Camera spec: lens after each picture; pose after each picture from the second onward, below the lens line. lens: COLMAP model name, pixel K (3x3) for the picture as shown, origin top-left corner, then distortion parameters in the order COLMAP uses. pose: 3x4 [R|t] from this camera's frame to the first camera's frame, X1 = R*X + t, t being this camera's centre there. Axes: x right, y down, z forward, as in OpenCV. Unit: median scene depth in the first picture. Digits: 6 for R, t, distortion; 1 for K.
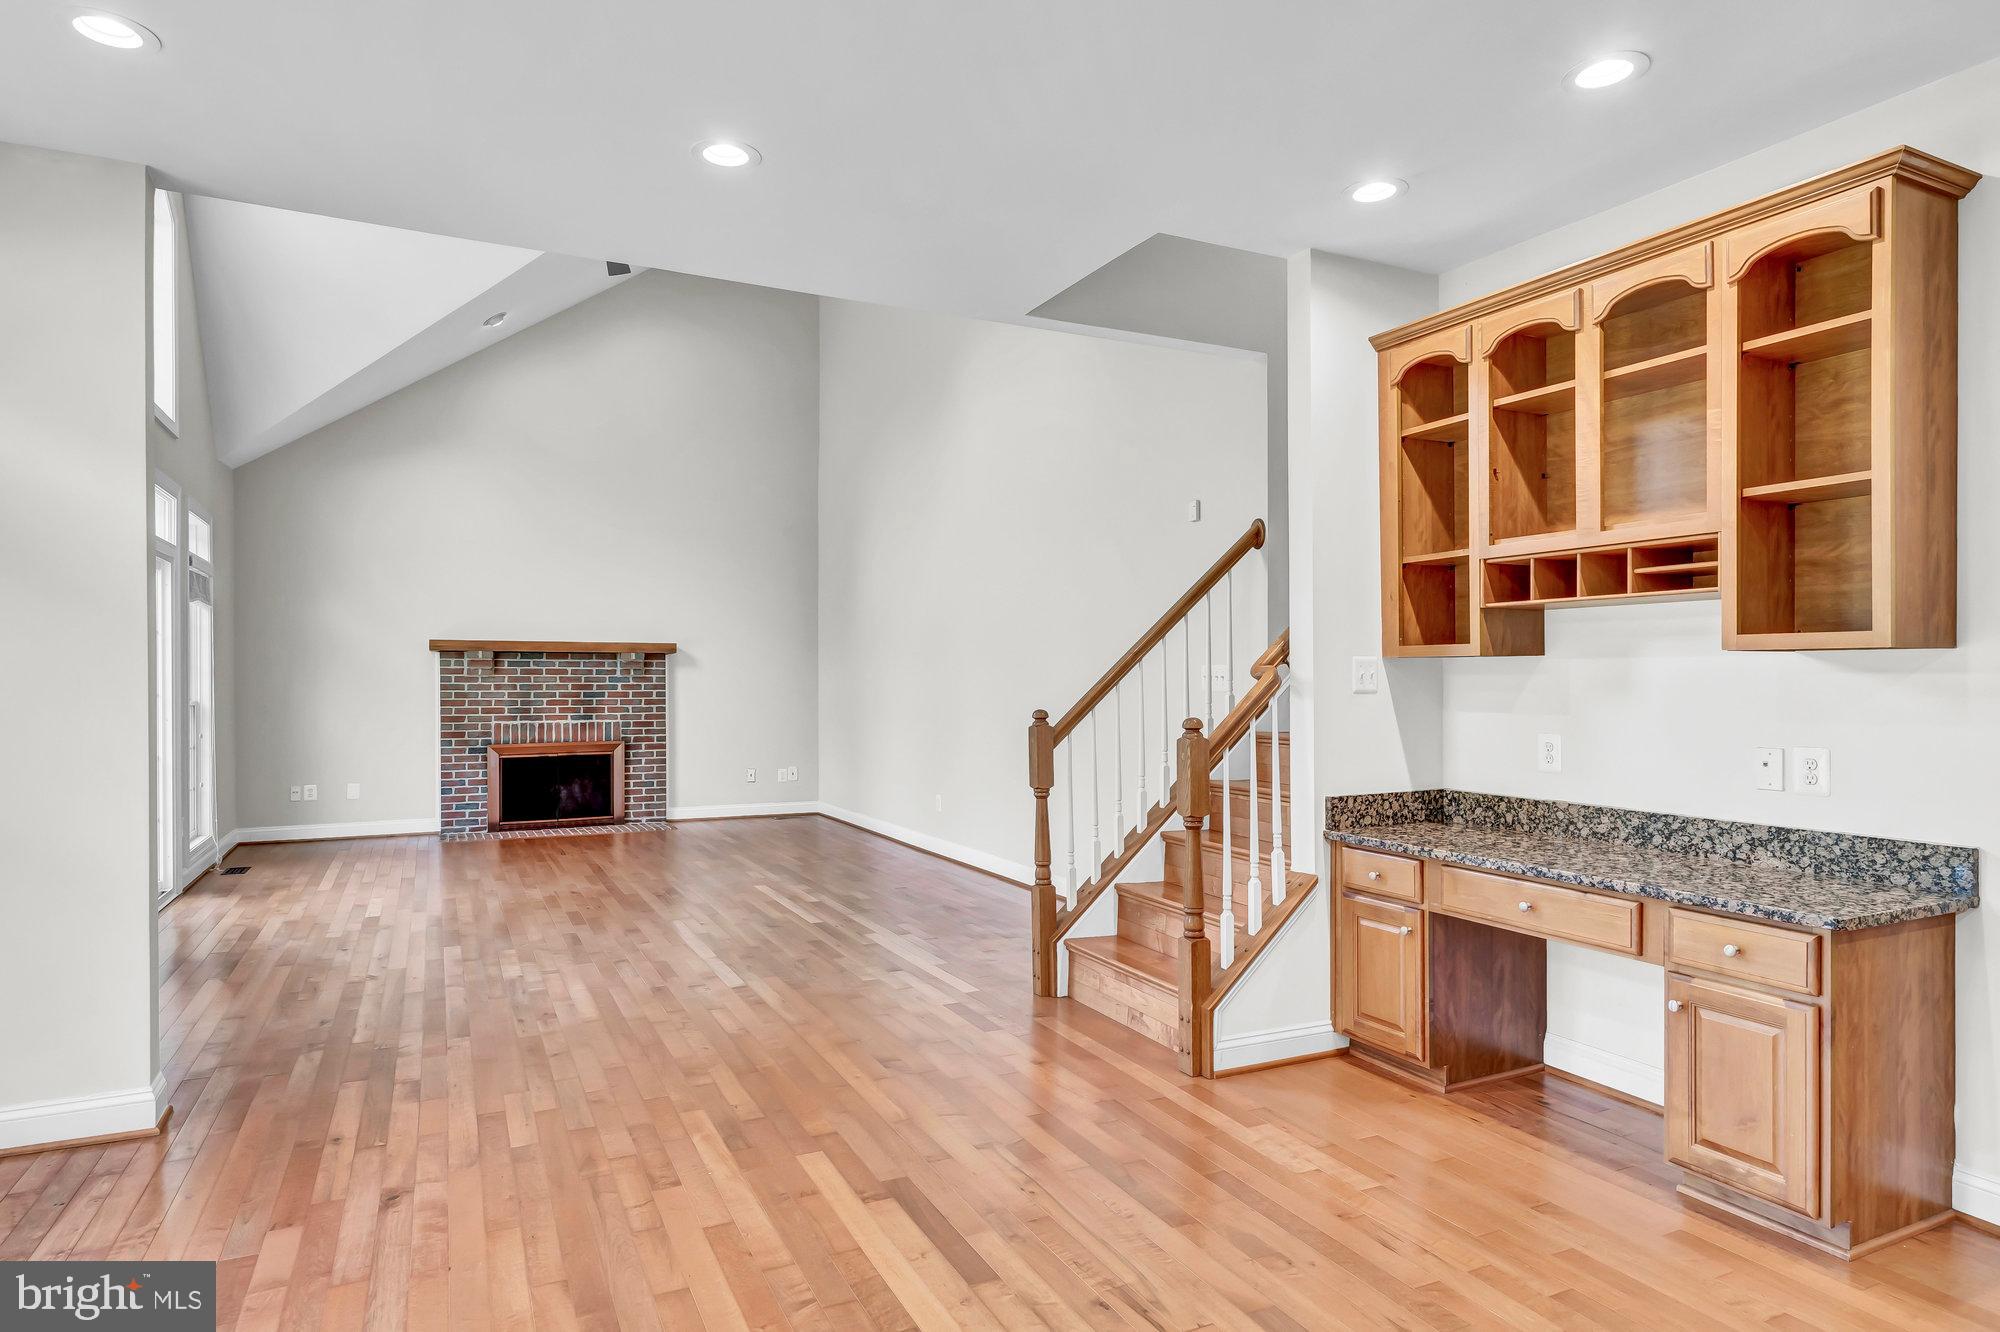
lens RADIAL K [[1135.4, 0, 996.1], [0, 1135.4, 678.1], [0, 0, 1]] dist [-0.007471, 0.000714]
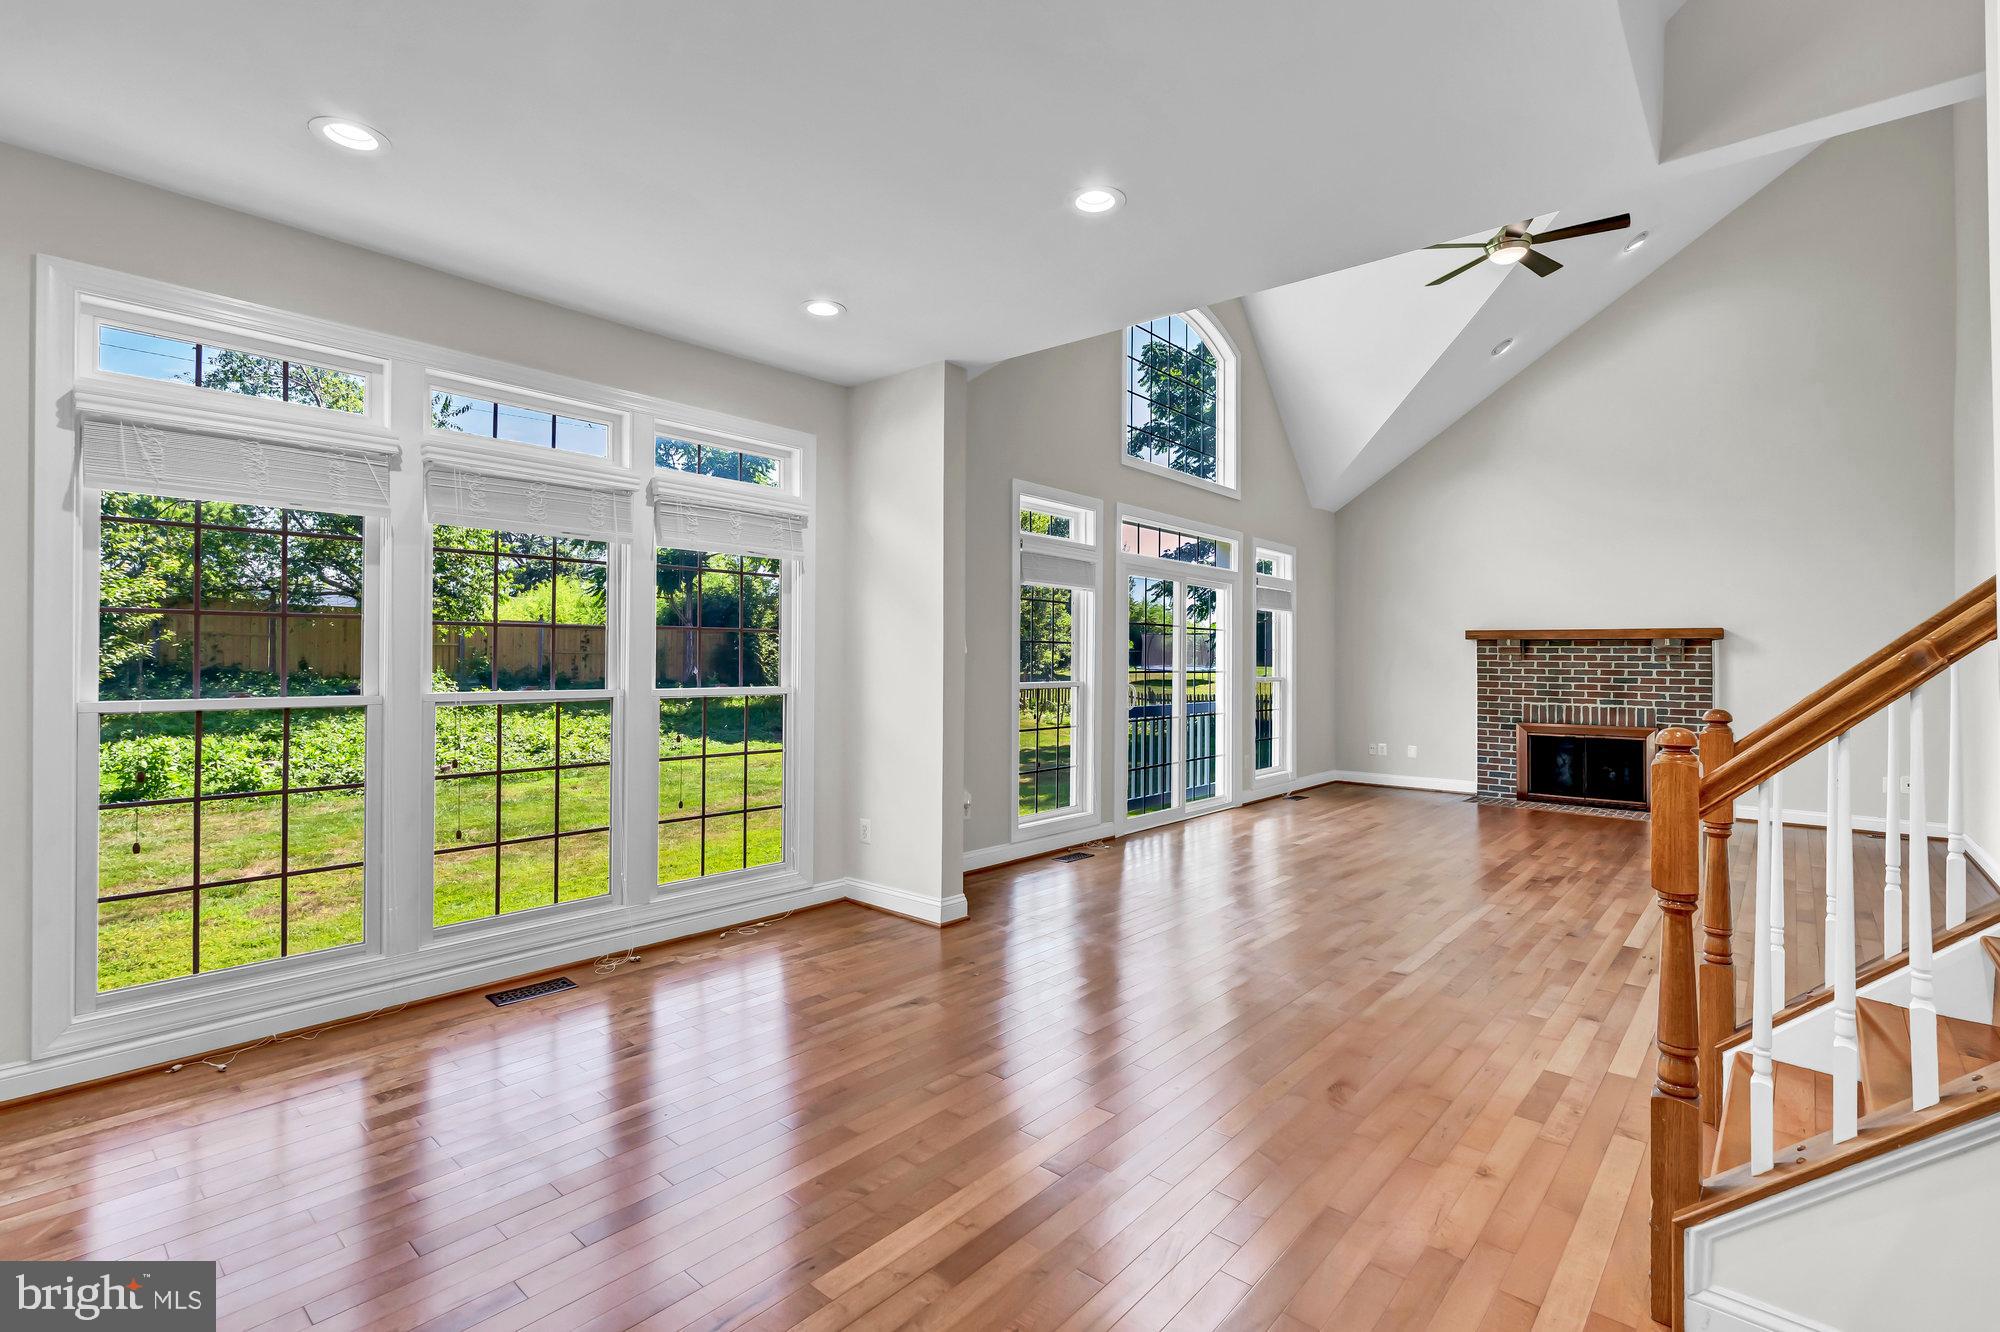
lens RADIAL K [[897.1, 0, 1009.9], [0, 897.1, 651.0], [0, 0, 1]] dist [-0.002078, 0.000253]
pose [[0.383816, -0.005901, -0.923391, 0.181313], [-0.008171, 0.999919, -0.009787, 0.000534], [0.923373, 0.011301, 0.383737, 0.187296]]
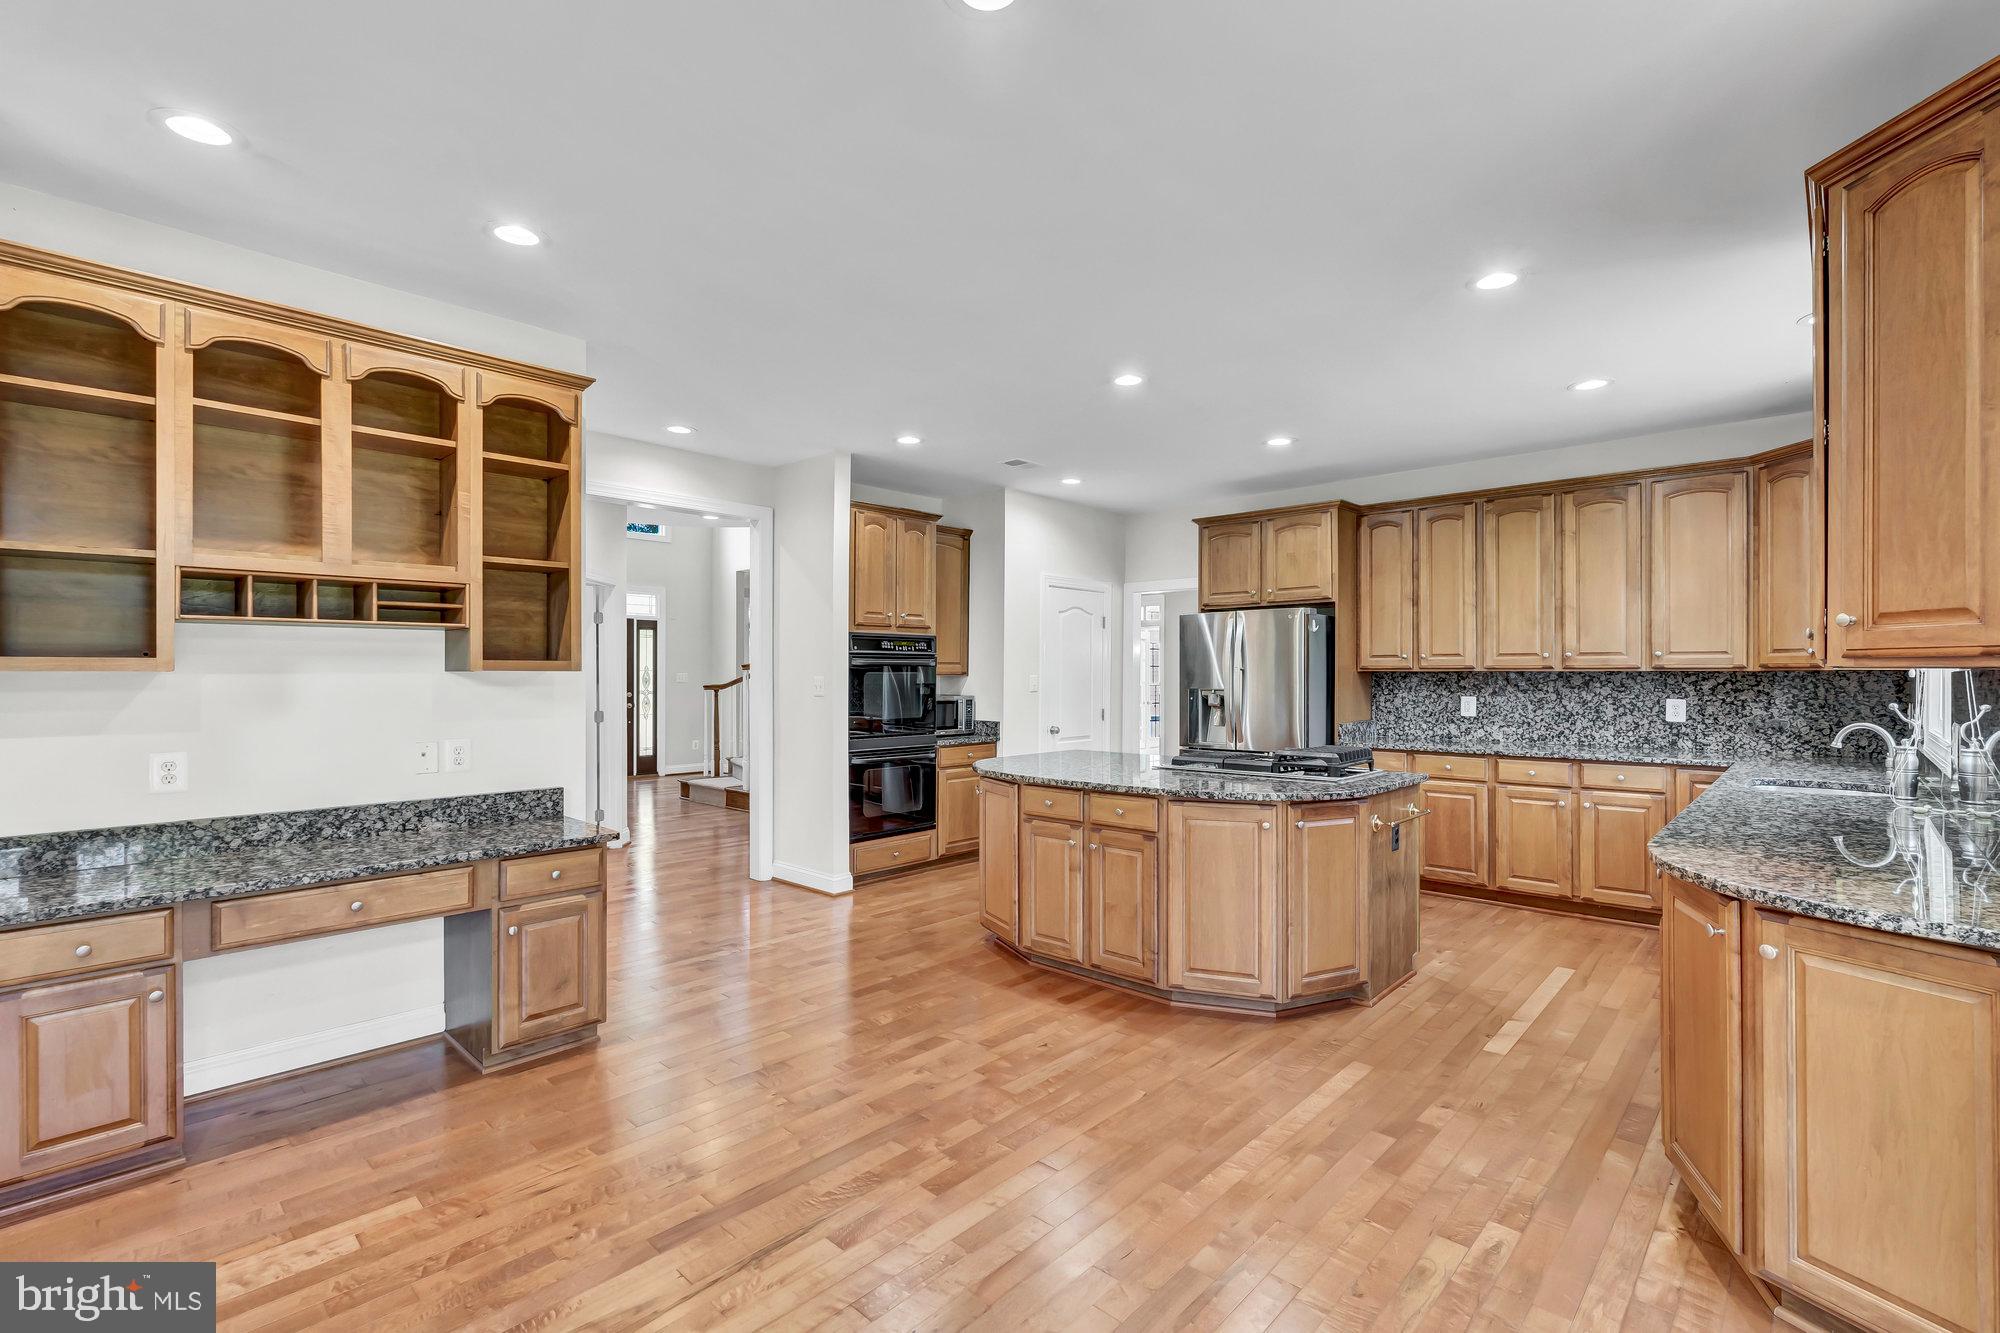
lens RADIAL K [[897.1, 0, 995.9], [0, 897.1, 670.7], [0, 0, 1]] dist [-0.002078, 0.000253]
pose [[-0.355904, 0.001983, 0.934520, -0.175575], [0.001493, 0.999998, -0.001553, -0.006550], [-0.934521, 0.000842, -0.355906, 0.235085]]
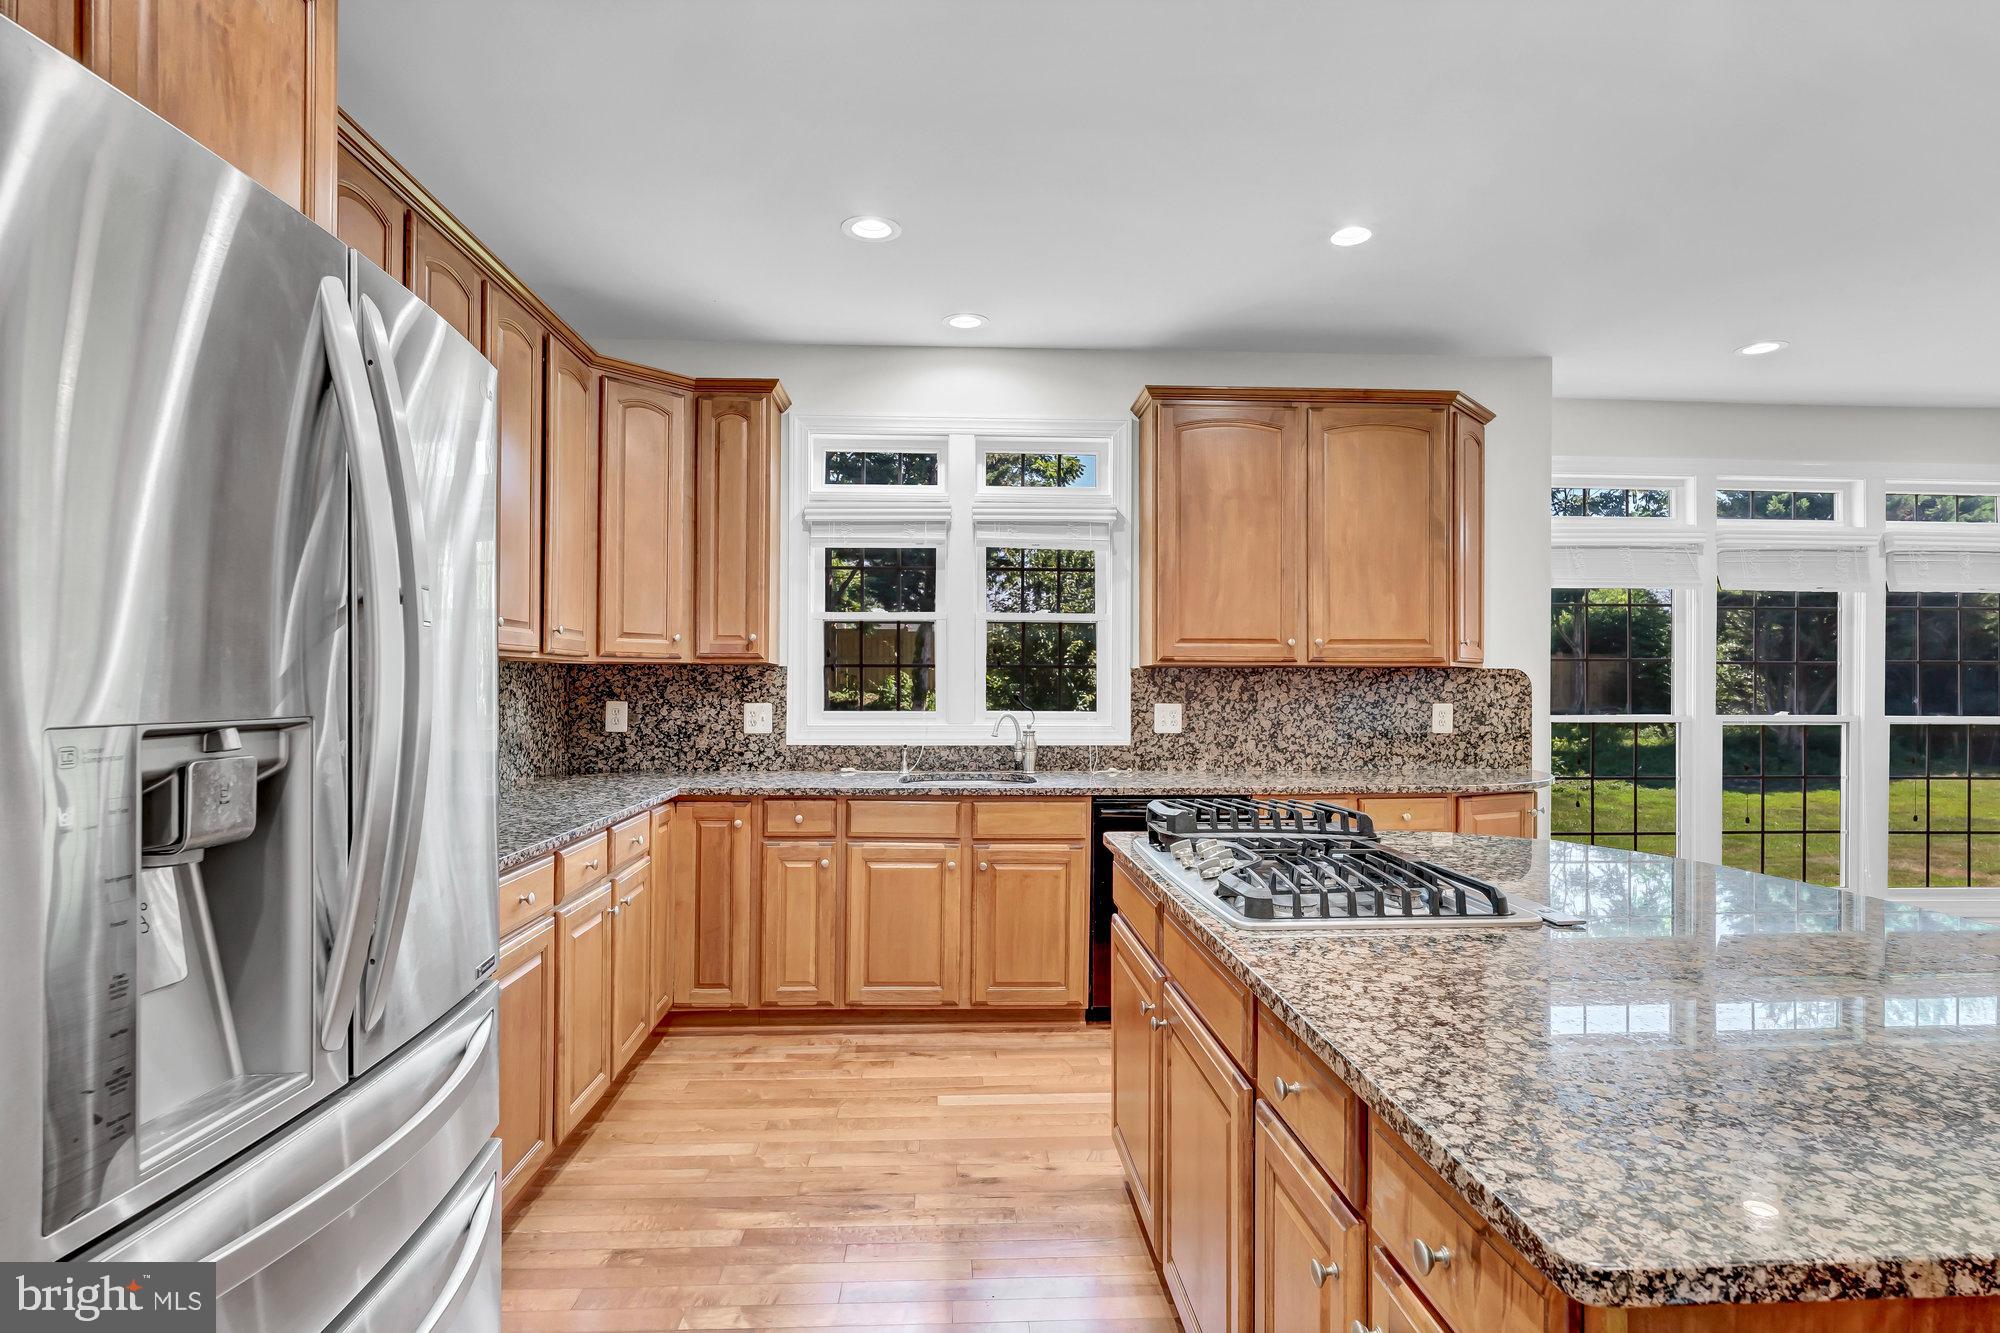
lens RADIAL K [[1031.2, 0, 994.0], [0, 1031.2, 679.0], [0, 0, 1]] dist [-0.002904, 0.000413]
pose [[-0.393958, -0.006737, -0.919104, 0.424596], [-0.005460, 0.999973, -0.004990, 0.001121], [0.919112, 0.003053, -0.393984, -0.025520]]
